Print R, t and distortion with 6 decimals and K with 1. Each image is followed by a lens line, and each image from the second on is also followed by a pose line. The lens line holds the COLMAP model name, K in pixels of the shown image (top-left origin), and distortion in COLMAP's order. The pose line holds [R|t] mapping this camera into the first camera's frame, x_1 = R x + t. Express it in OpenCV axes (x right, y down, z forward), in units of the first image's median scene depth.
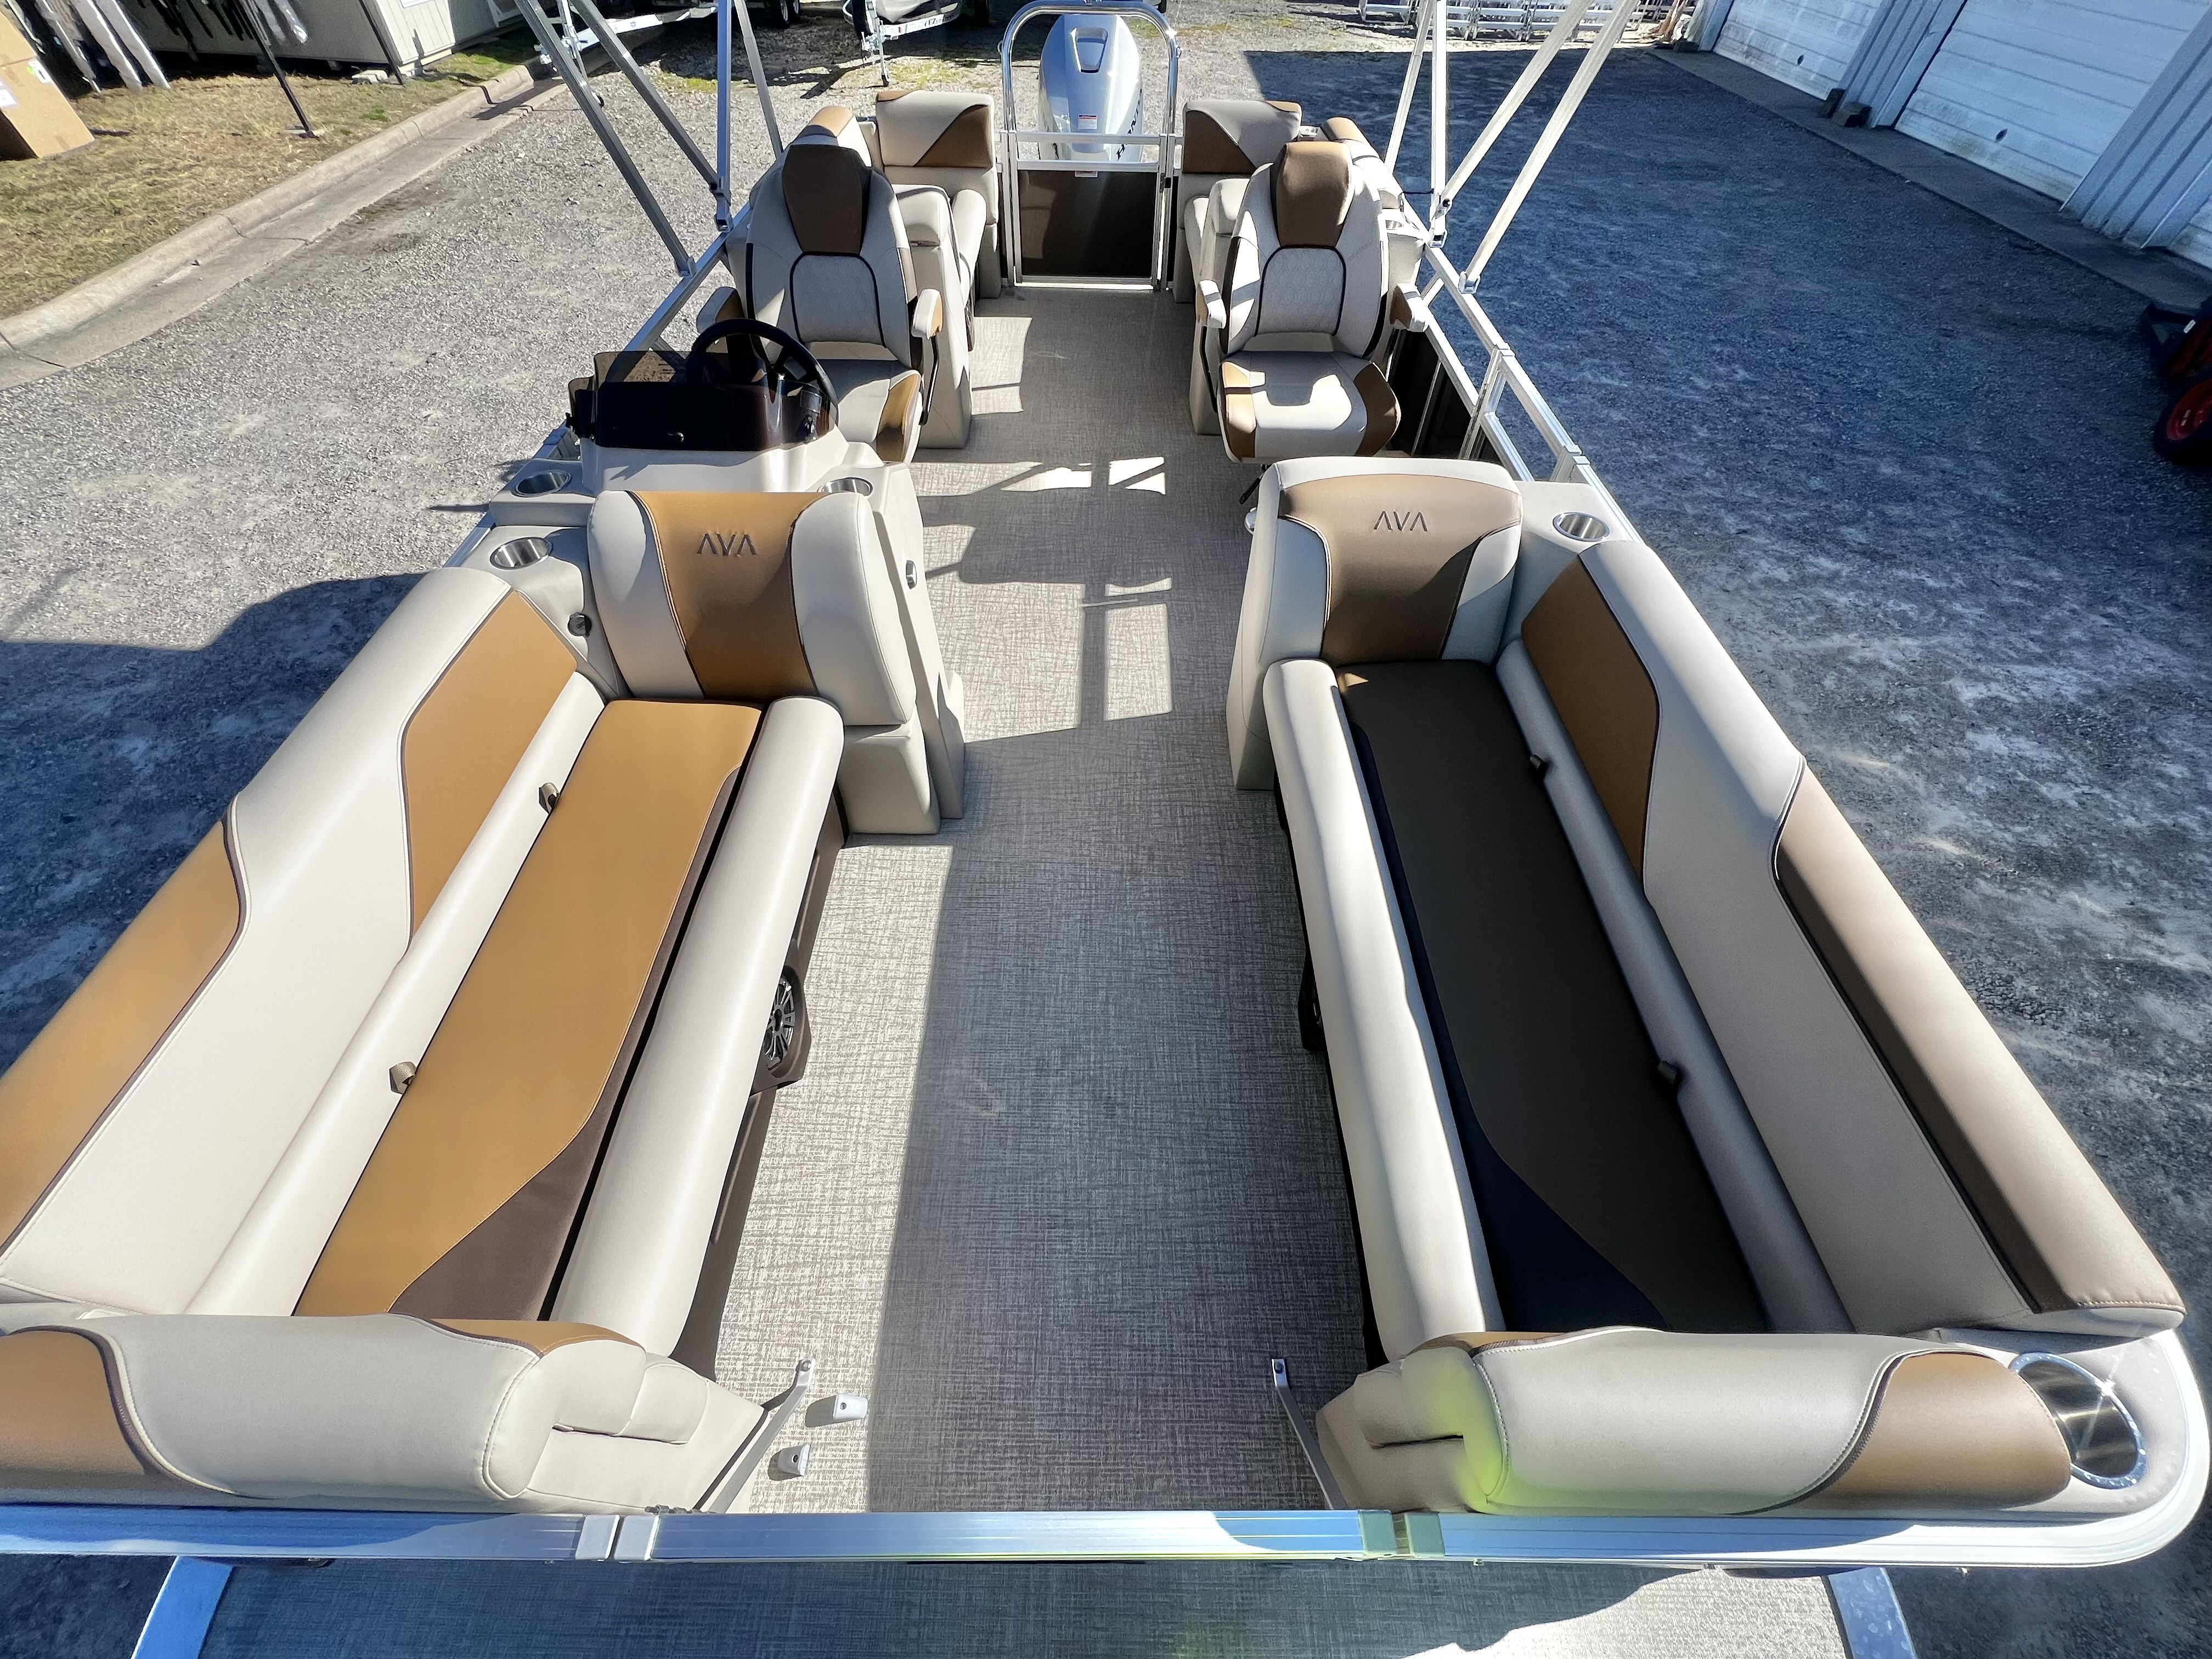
lens RADIAL K [[880.3, 0, 1102.1], [0, 880.3, 826.7], [0, 0, 1]] dist [0.000534, -0.000121]
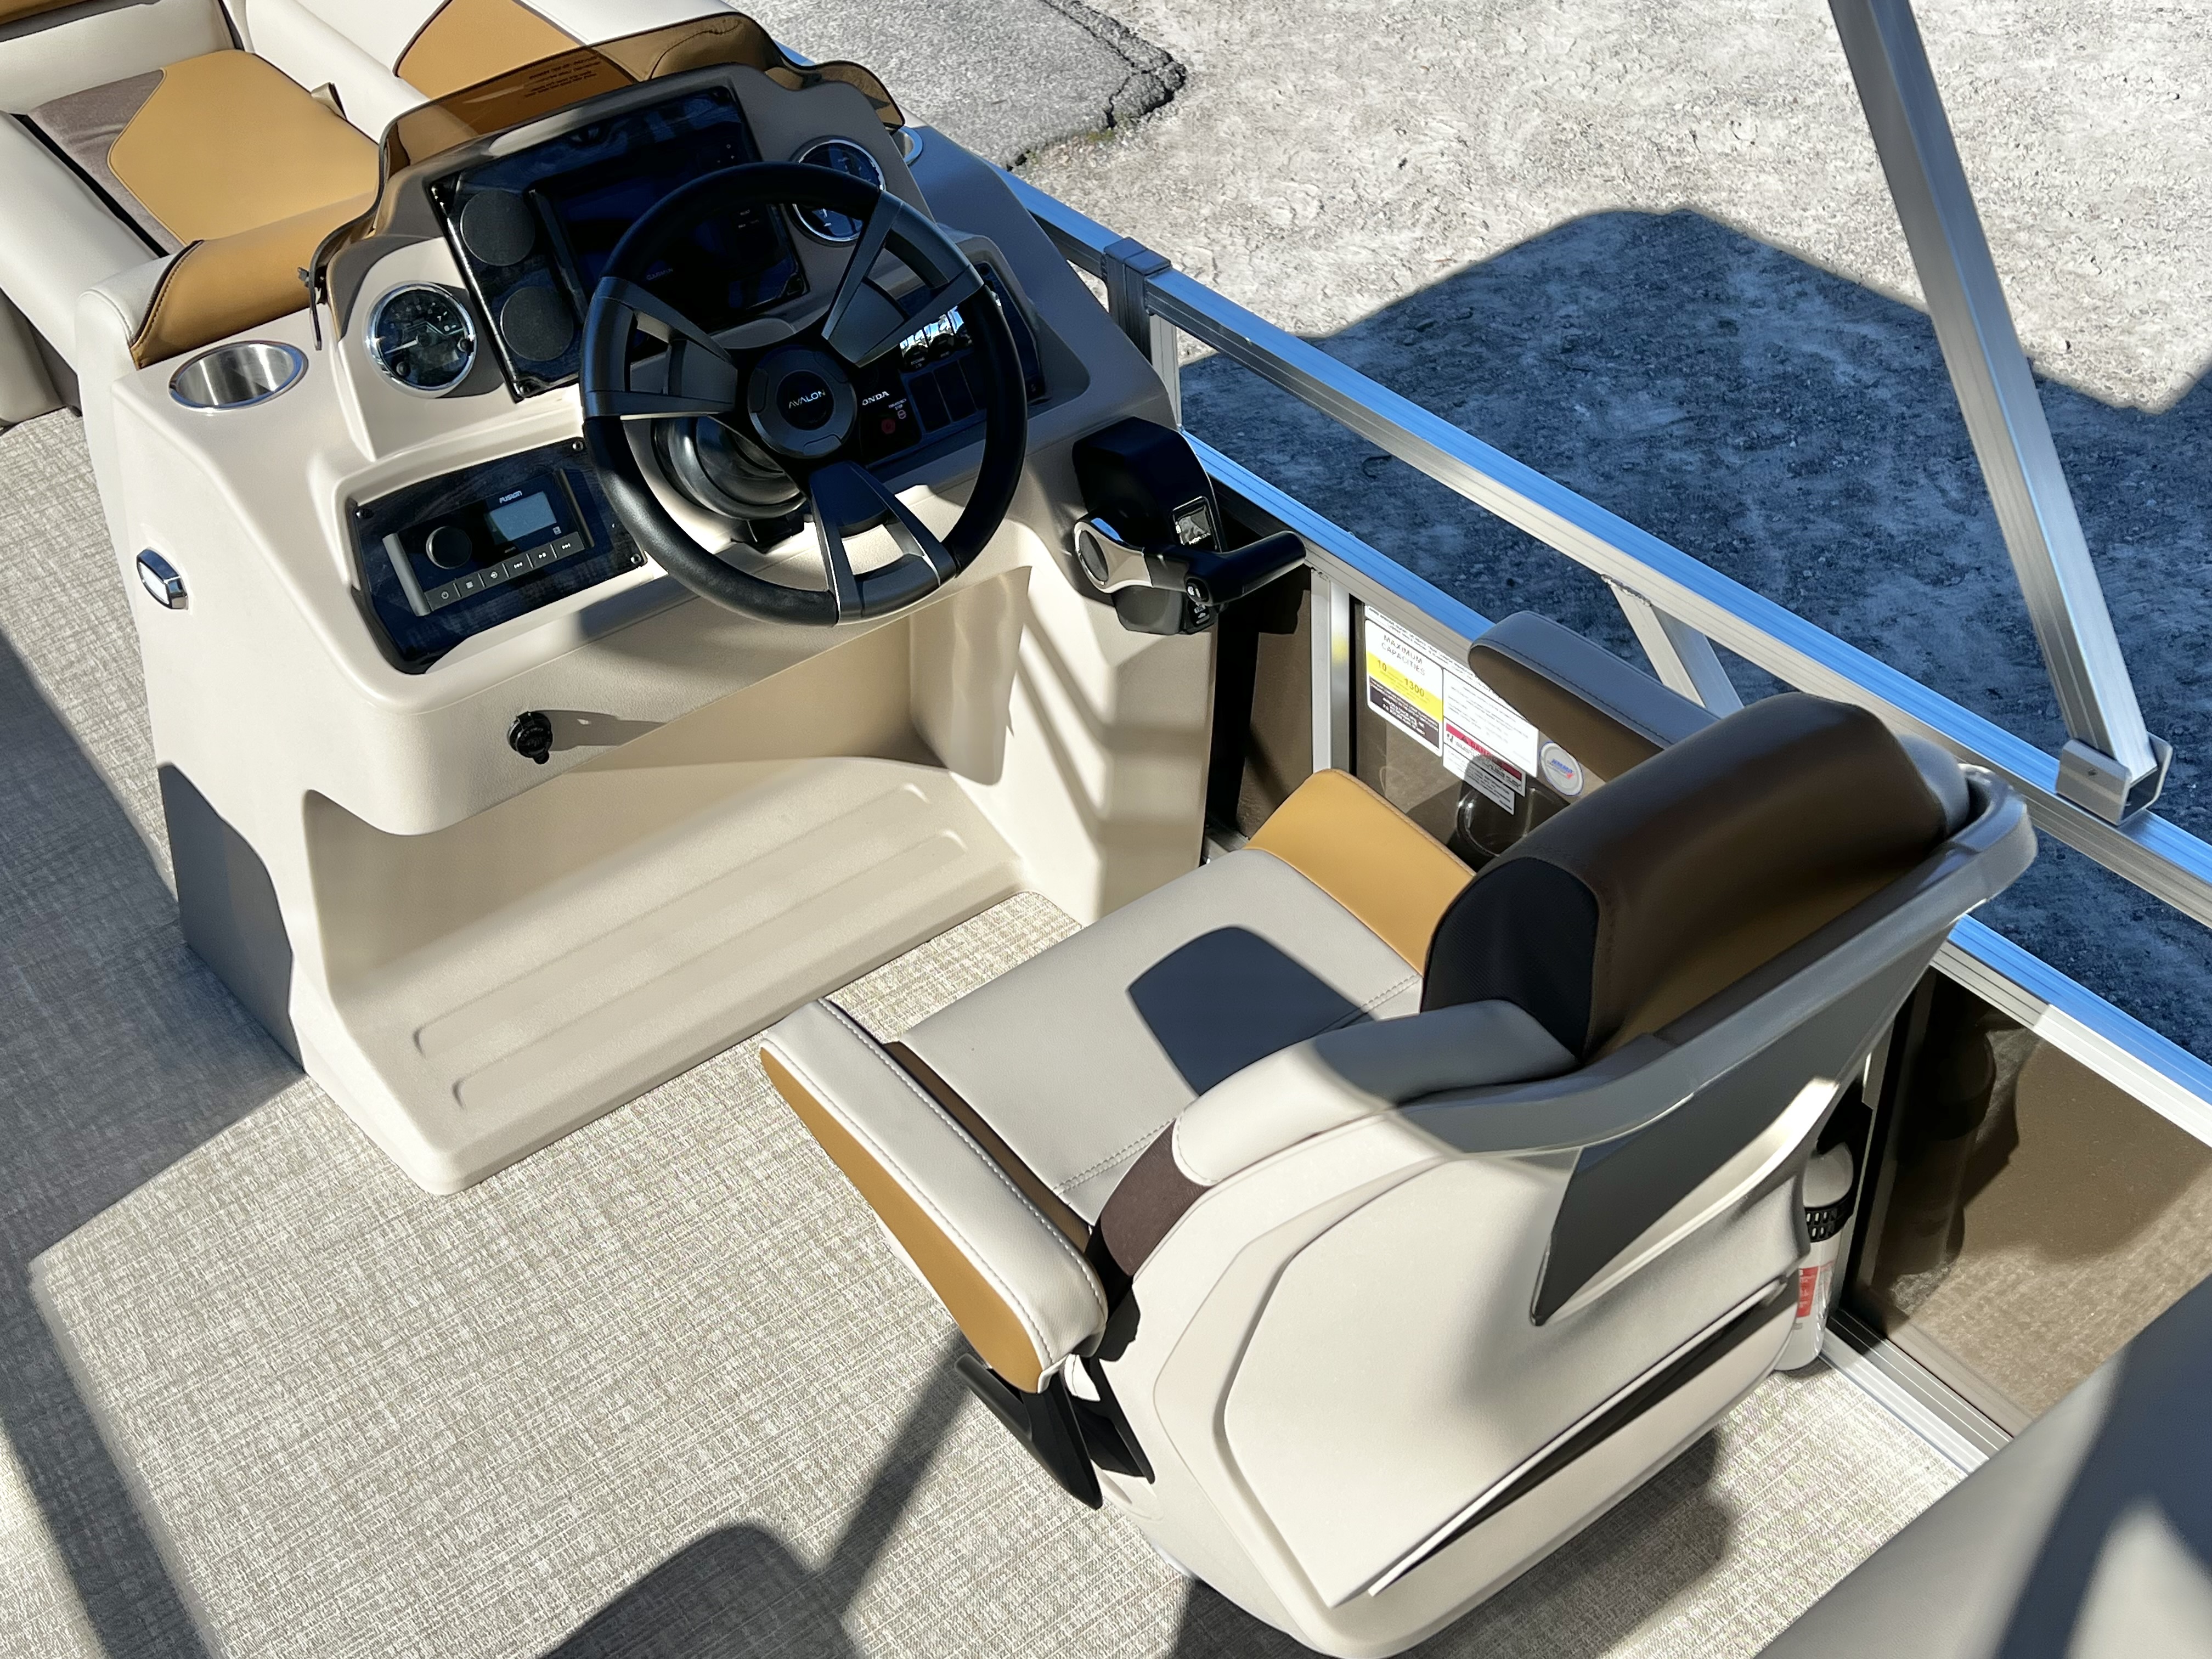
lens RADIAL K [[2427.4, 0, 1112.3], [0, 2427.4, 805.3], [0, 0, 1]] dist [0.050948, 0.000000]
pose [[-0.802301, 0.416985, -0.427125, -0.028100], [-0.416189, 0.122175, 0.901033, -0.939910], [0.427901, 0.900665, 0.075524, 0.765422]]
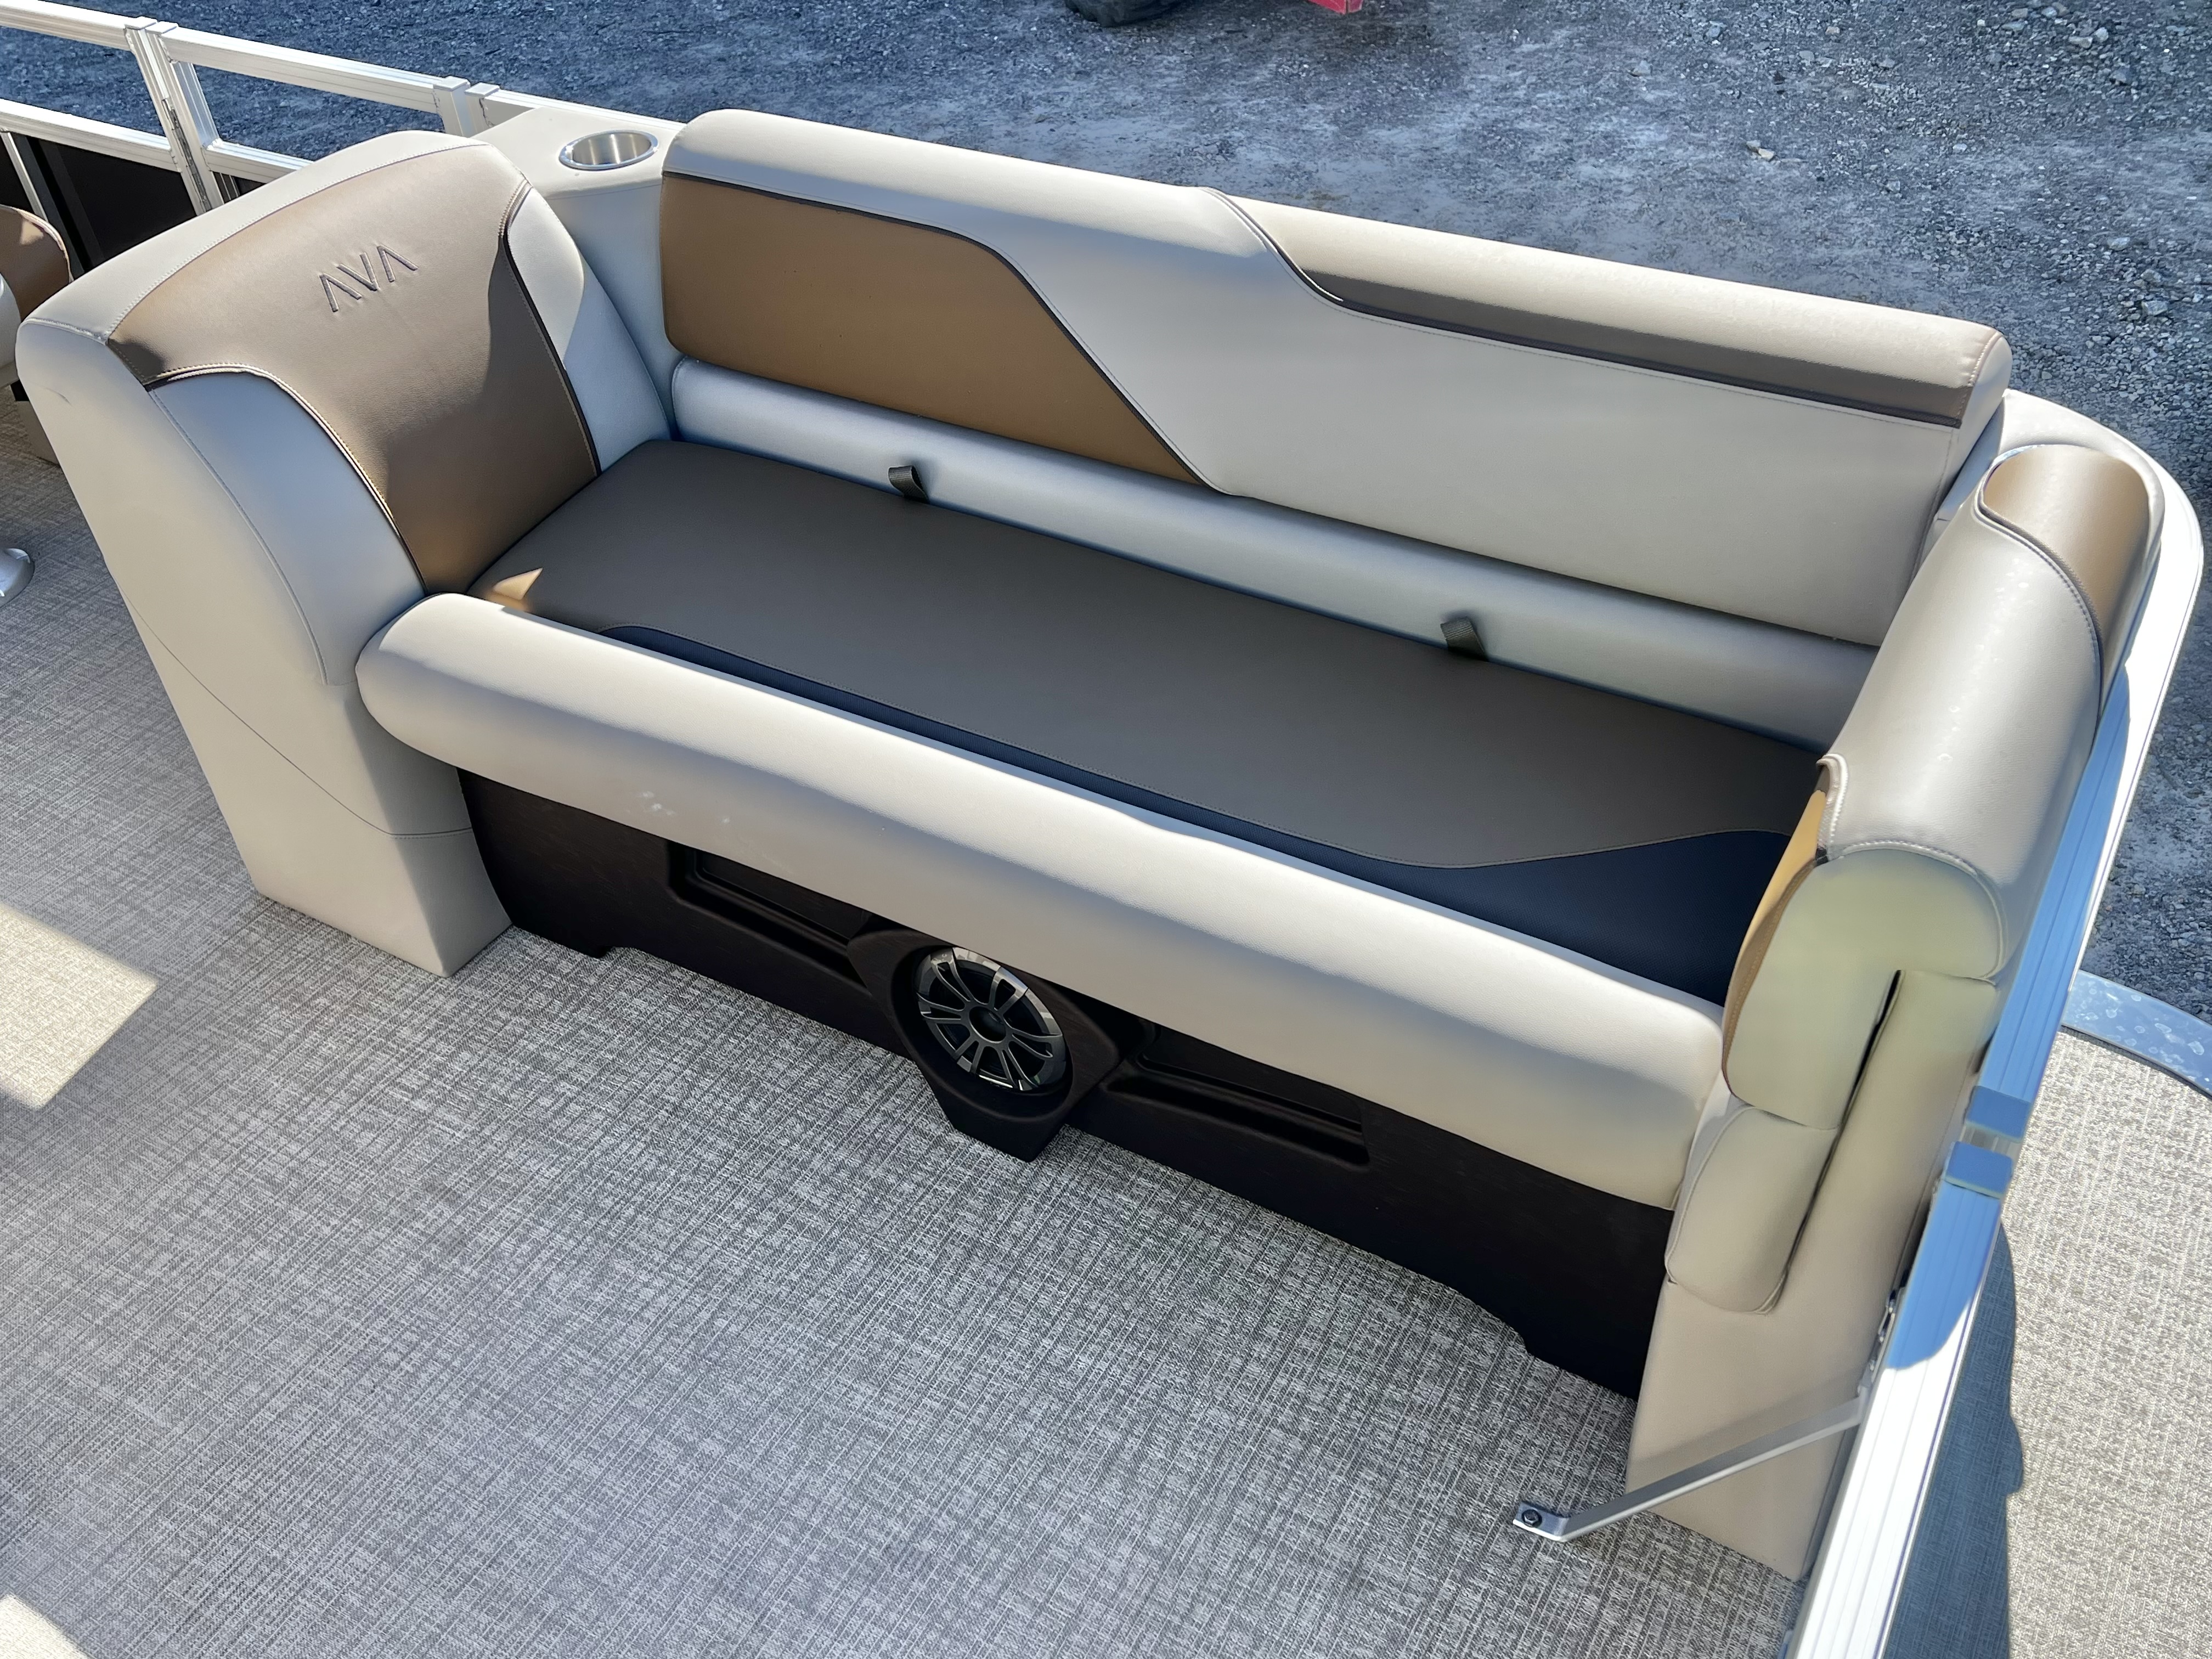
lens RADIAL K [[1945.9, 0, 1098.6], [0, 1945.9, 813.9], [0, 0, 1]] dist [0.051291, -0.050848]
pose [[0.498290, -0.593864, 0.631690, -0.188823], [0.705122, 0.701521, 0.103299, 0.020132], [-0.504489, 0.393946, 0.768308, 0.050216]]
